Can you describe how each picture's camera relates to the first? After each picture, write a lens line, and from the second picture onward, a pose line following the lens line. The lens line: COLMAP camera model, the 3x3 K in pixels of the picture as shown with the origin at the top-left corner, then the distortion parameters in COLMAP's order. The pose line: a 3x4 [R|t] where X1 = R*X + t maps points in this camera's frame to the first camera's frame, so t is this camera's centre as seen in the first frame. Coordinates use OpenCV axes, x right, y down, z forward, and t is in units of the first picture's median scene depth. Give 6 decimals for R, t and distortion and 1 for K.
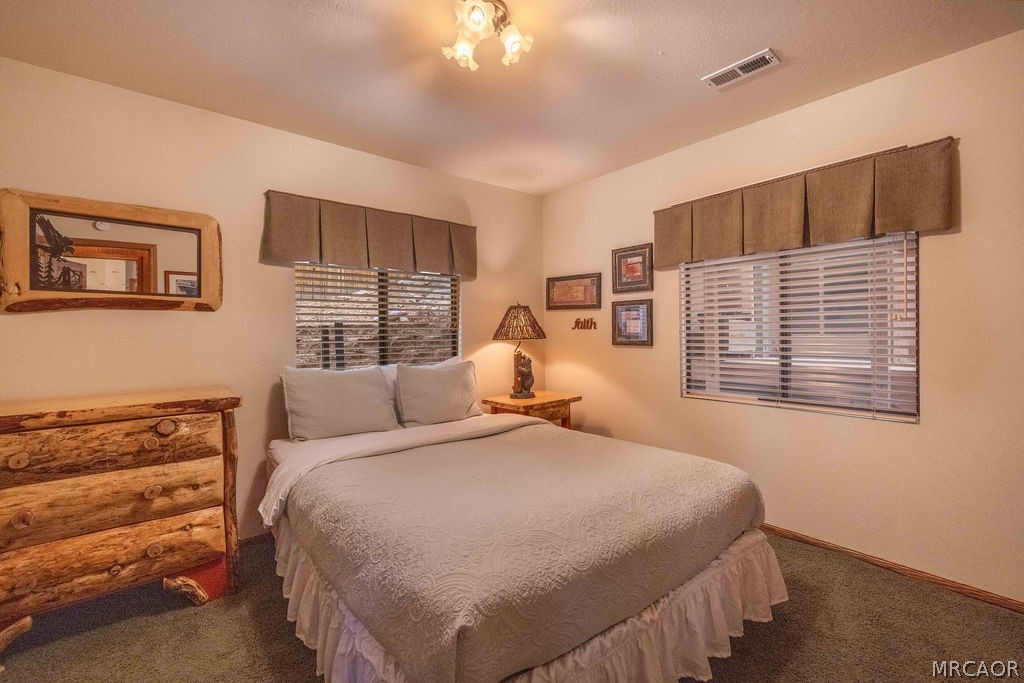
lens RADIAL K [[419.8, 0, 513.3], [0, 419.8, 333.2], [0, 0, 1]] dist [0.000263, -0.000037]
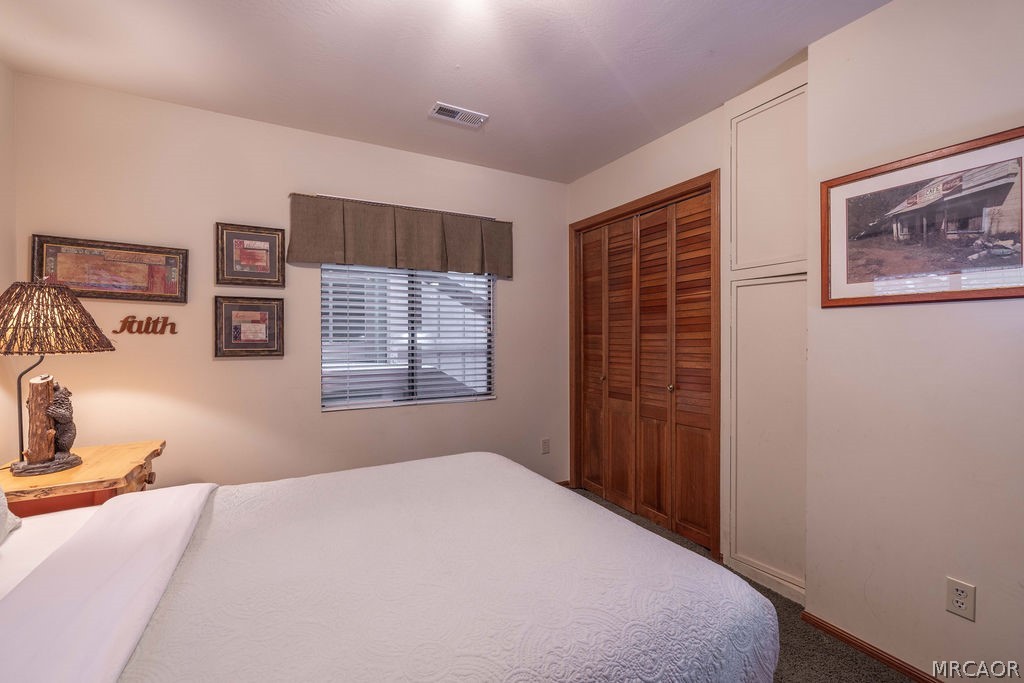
lens RADIAL K [[419.8, 0, 513.3], [0, 419.8, 333.2], [0, 0, 1]] dist [0.000263, -0.000037]
pose [[0.236735, 0.021303, 0.971341, -0.334414], [0.002042, 0.999746, -0.022423, 0.004982], [-0.971572, 0.007292, 0.236631, 0.357102]]
